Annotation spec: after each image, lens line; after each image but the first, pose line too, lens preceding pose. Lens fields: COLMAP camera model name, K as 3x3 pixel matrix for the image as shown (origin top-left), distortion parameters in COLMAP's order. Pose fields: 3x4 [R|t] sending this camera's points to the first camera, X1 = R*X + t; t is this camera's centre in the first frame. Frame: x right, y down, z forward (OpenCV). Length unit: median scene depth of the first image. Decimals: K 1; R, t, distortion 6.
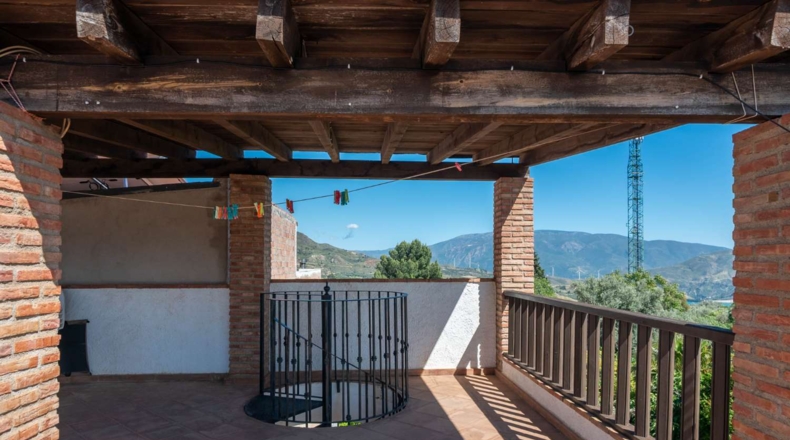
lens RADIAL K [[492.1, 0, 393.4], [0, 492.1, 258.6], [0, 0, 1]] dist [-0.005933, -0.004937]
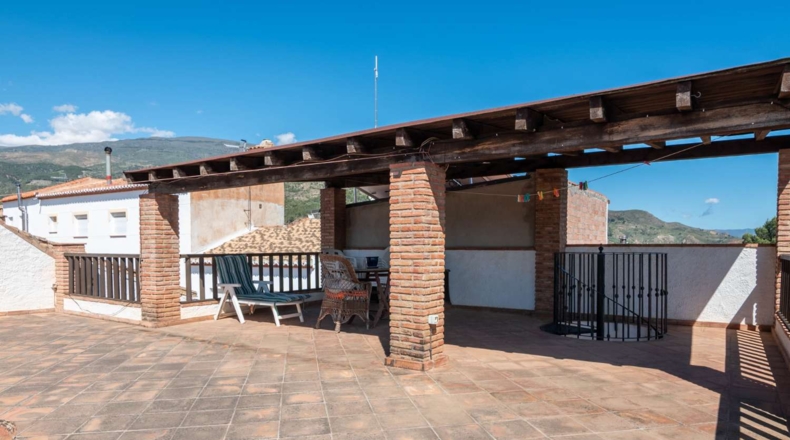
lens RADIAL K [[492.1, 0, 393.4], [0, 492.1, 258.6], [0, 0, 1]] dist [-0.005933, -0.004937]
pose [[0.791355, 0.018188, -0.611087, 0.211786], [0.004873, 0.999338, 0.036054, 0.031804], [0.611338, -0.031510, 0.790742, -0.379053]]
